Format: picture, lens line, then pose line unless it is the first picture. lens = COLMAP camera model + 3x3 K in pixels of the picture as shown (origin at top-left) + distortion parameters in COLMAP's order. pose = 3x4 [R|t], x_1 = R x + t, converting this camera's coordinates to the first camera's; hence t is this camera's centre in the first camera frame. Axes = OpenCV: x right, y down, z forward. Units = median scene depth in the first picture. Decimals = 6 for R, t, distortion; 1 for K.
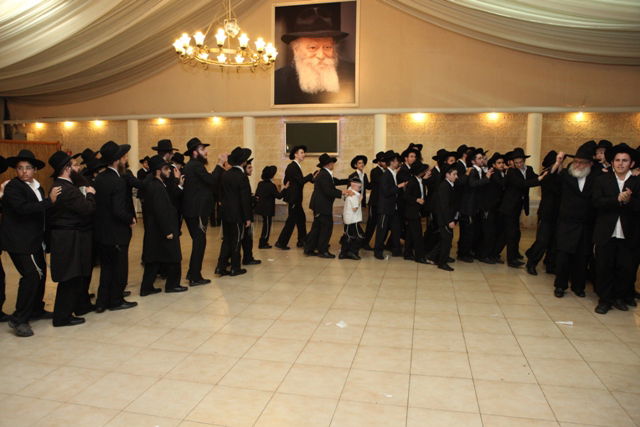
lens RADIAL K [[440.7, 0, 315.8], [0, 440.7, 214.0], [0, 0, 1]] dist [-0.102747, 0.059448]
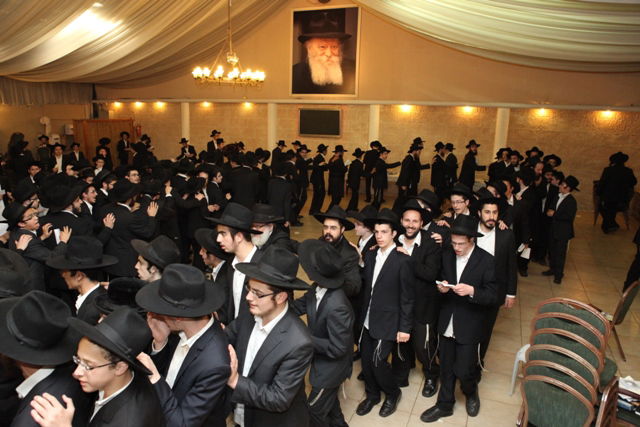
lens RADIAL K [[440.7, 0, 319.4], [0, 440.7, 218.7], [0, 0, 1]] dist [-0.102747, 0.059448]
pose [[0.985405, 0.055020, -0.161089, 0.205012], [-0.034899, 0.991522, 0.125168, -0.060190], [0.166610, -0.117719, 0.978970, -0.238995]]
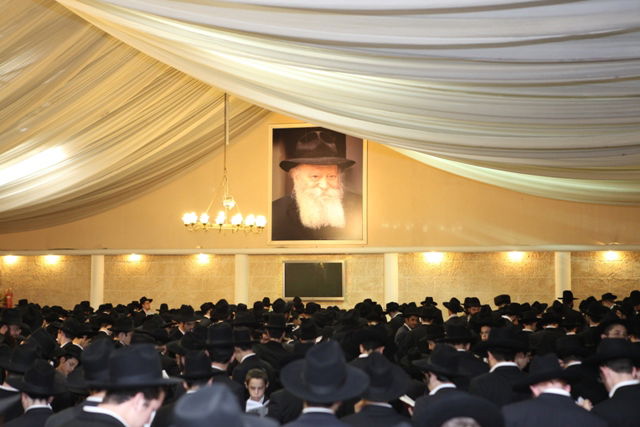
lens RADIAL K [[1339.6, 0, 317.0], [0, 1339.6, 214.6], [0, 0, 1]] dist [0.165359, 0.000000]
pose [[0.995726, -0.010560, -0.091749, 0.242254], [-0.005169, 0.985513, -0.169523, 0.148311], [0.092210, 0.169273, 0.981246, -1.623998]]
